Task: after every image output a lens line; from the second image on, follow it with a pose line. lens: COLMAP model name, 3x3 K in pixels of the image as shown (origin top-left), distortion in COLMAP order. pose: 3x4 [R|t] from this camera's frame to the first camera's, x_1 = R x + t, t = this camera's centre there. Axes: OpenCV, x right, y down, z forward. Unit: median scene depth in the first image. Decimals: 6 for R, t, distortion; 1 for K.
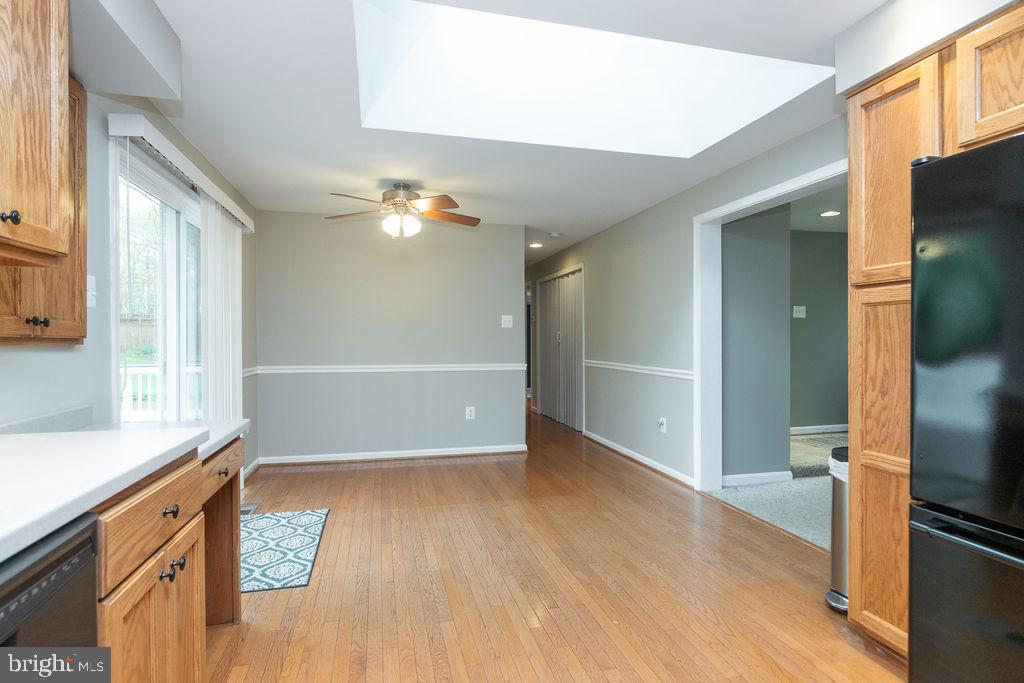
lens RADIAL K [[520.3, 0, 506.4], [0, 520.3, 344.1], [0, 0, 1]] dist [0.000306, -0.007288]
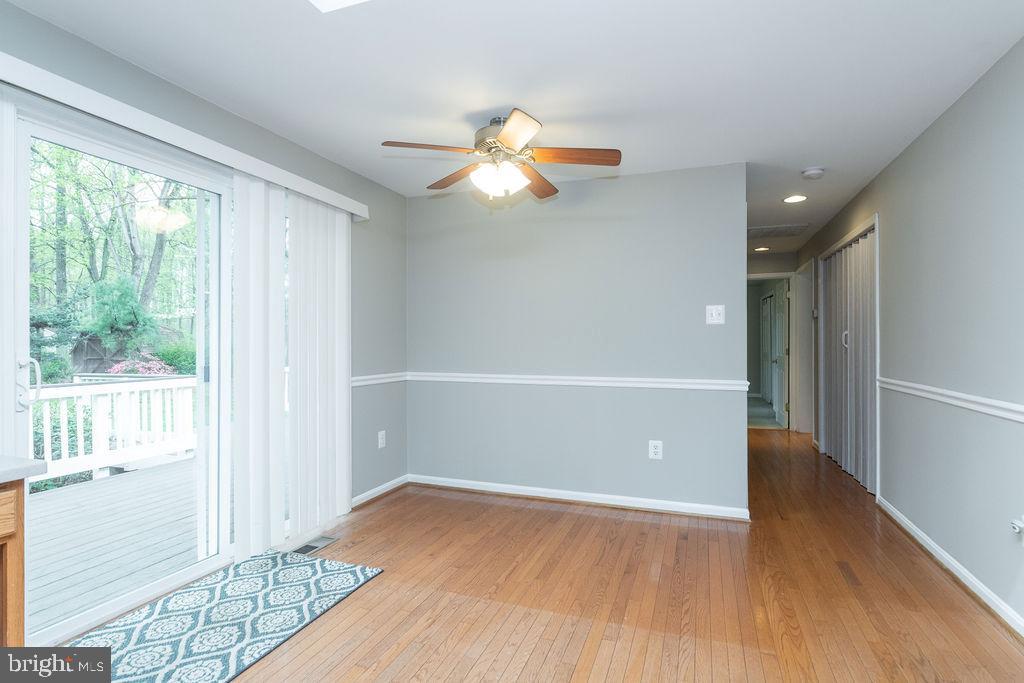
lens RADIAL K [[520.3, 0, 507.0], [0, 520.3, 341.6], [0, 0, 1]] dist [0.000306, -0.007288]
pose [[0.832590, 0.000843, -0.553889, 0.223026], [-0.007262, 0.999930, -0.009393, -0.002664], [0.553842, 0.011843, 0.832538, 0.488495]]
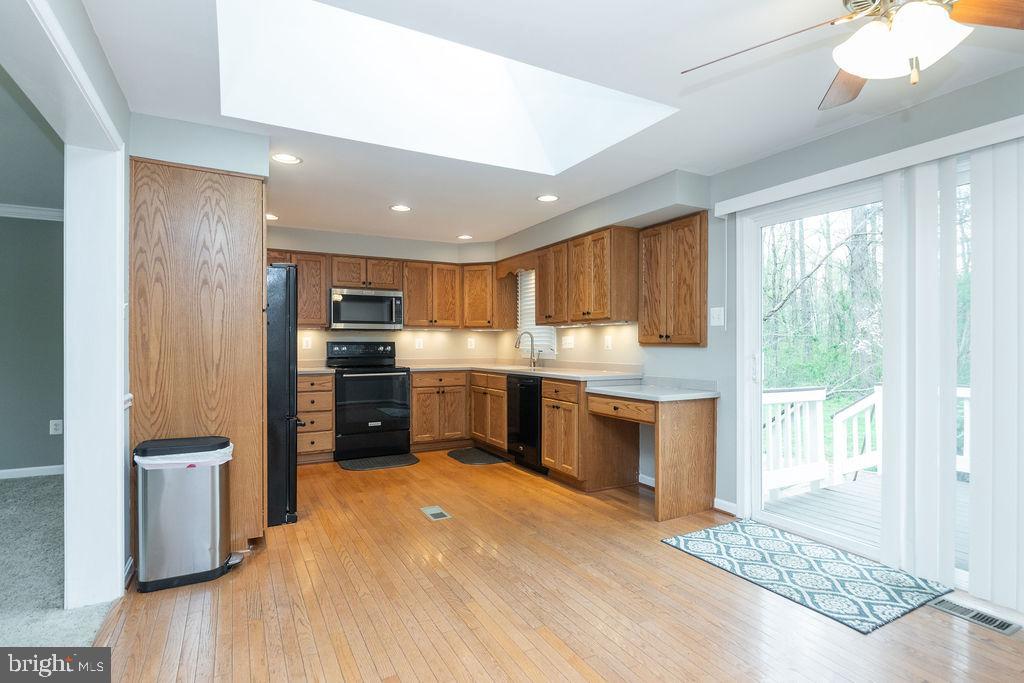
lens RADIAL K [[520.3, 0, 526.3], [0, 520.3, 344.4], [0, 0, 1]] dist [0.000306, -0.007288]
pose [[-0.960594, 0.001566, -0.277952, 0.195450], [-0.001812, 0.999928, 0.011896, -0.016082], [0.277950, 0.011931, -0.960521, 1.490344]]
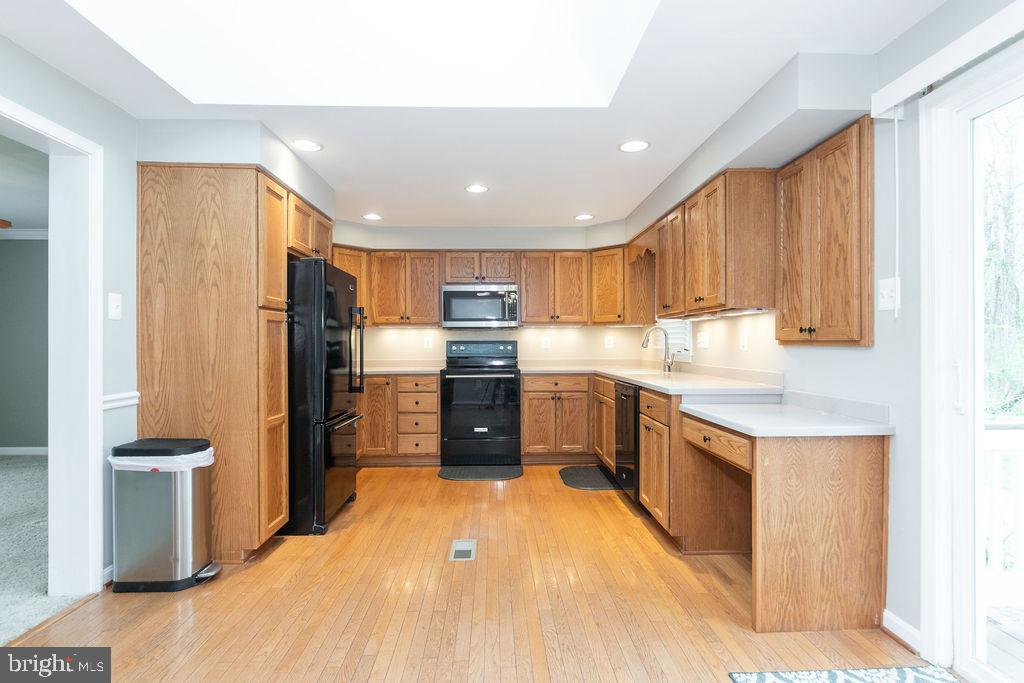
lens RADIAL K [[520.3, 0, 515.2], [0, 520.3, 342.2], [0, 0, 1]] dist [0.000306, -0.007288]
pose [[-0.980475, 0.004346, 0.196598, -0.163870], [0.006276, 0.999938, 0.009198, -0.012876], [-0.196545, 0.010252, -0.980441, 1.260695]]
